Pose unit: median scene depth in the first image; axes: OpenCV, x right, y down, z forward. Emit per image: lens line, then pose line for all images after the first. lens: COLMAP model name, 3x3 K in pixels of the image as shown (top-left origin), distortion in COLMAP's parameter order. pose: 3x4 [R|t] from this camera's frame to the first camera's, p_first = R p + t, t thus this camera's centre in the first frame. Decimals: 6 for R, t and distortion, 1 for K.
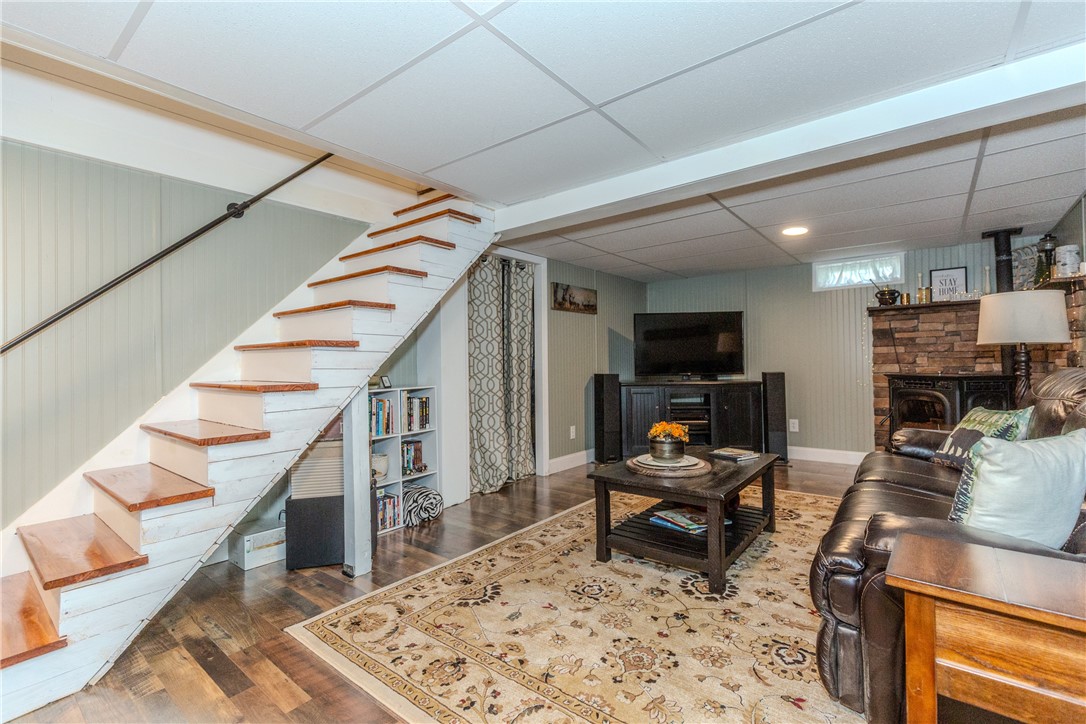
lens RADIAL K [[486.5, 0, 544.9], [0, 486.5, 353.9], [0, 0, 1]] dist [0.001638, -0.001923]
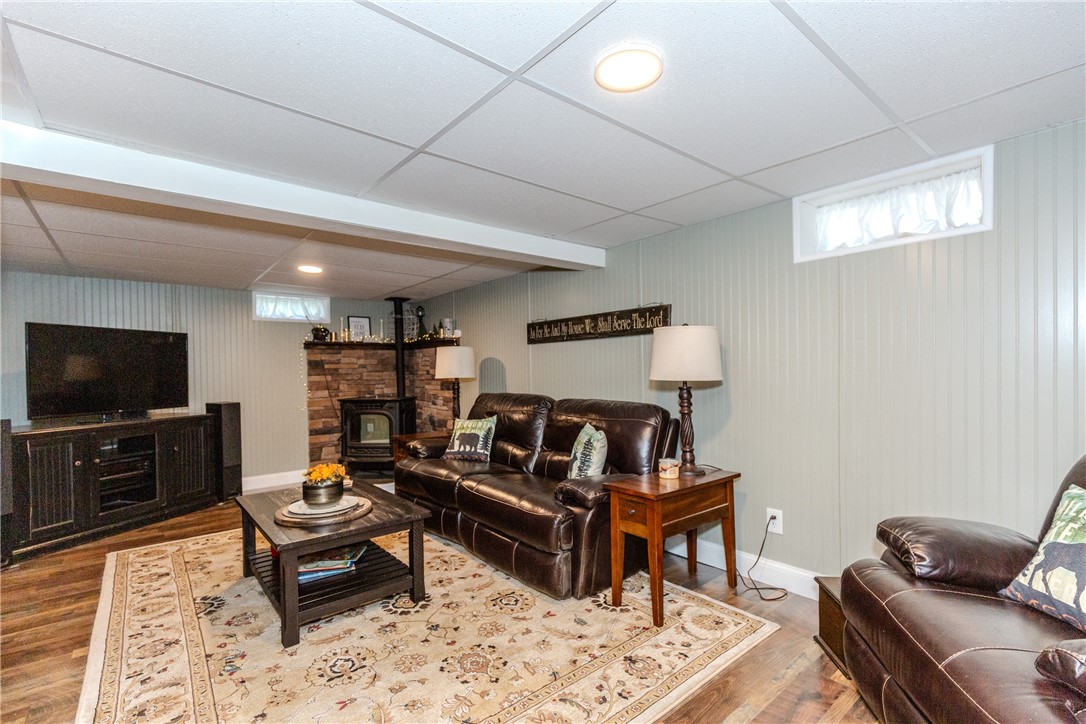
lens RADIAL K [[486.5, 0, 545.7], [0, 486.5, 372.9], [0, 0, 1]] dist [0.001638, -0.001923]
pose [[0.201141, 0.002330, 0.979560, -0.435132], [-0.003656, 0.999992, -0.001628, -0.028147], [-0.979556, -0.003254, 0.201147, 0.292549]]
